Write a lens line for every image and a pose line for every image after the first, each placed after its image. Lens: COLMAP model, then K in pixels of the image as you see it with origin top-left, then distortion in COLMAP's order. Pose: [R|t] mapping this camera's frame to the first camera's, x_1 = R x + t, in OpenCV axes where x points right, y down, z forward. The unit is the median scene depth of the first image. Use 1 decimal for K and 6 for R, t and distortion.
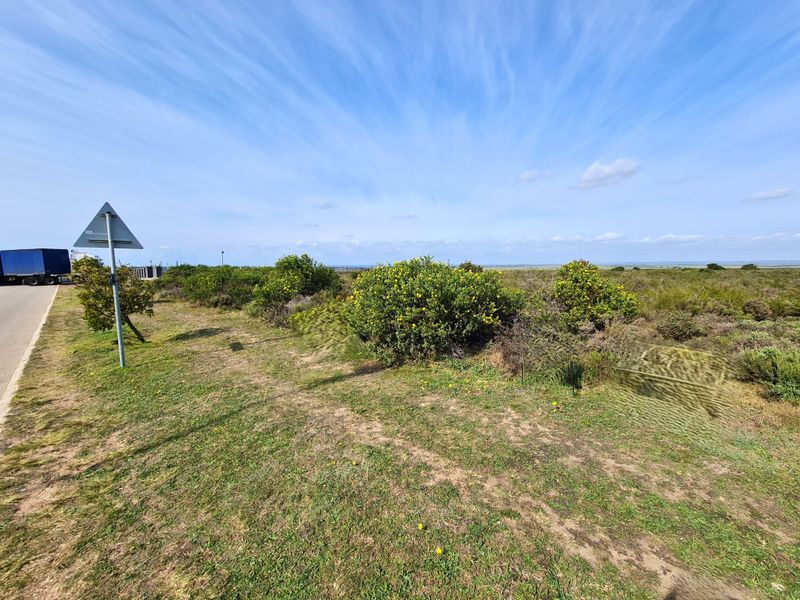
lens RADIAL K [[328.1, 0, 404.5], [0, 328.1, 298.8], [0, 0, 1]] dist [-0.004354, 0.001205]
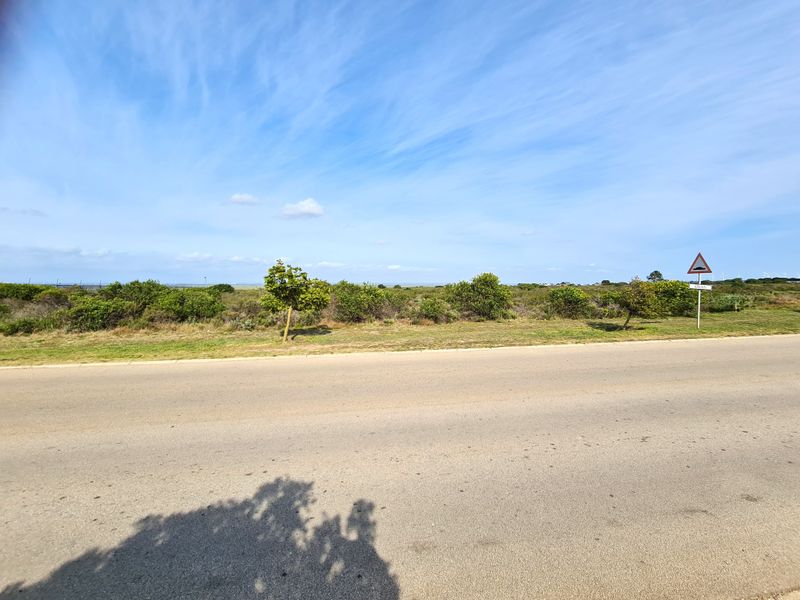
lens RADIAL K [[328.1, 0, 403.7], [0, 328.1, 294.4], [0, 0, 1]] dist [-0.004354, 0.001205]
pose [[0.591349, -0.016153, 0.806254, -0.124487], [0.075221, 0.996545, -0.035206, 0.002196], [-0.802899, 0.081467, 0.590521, -0.013492]]
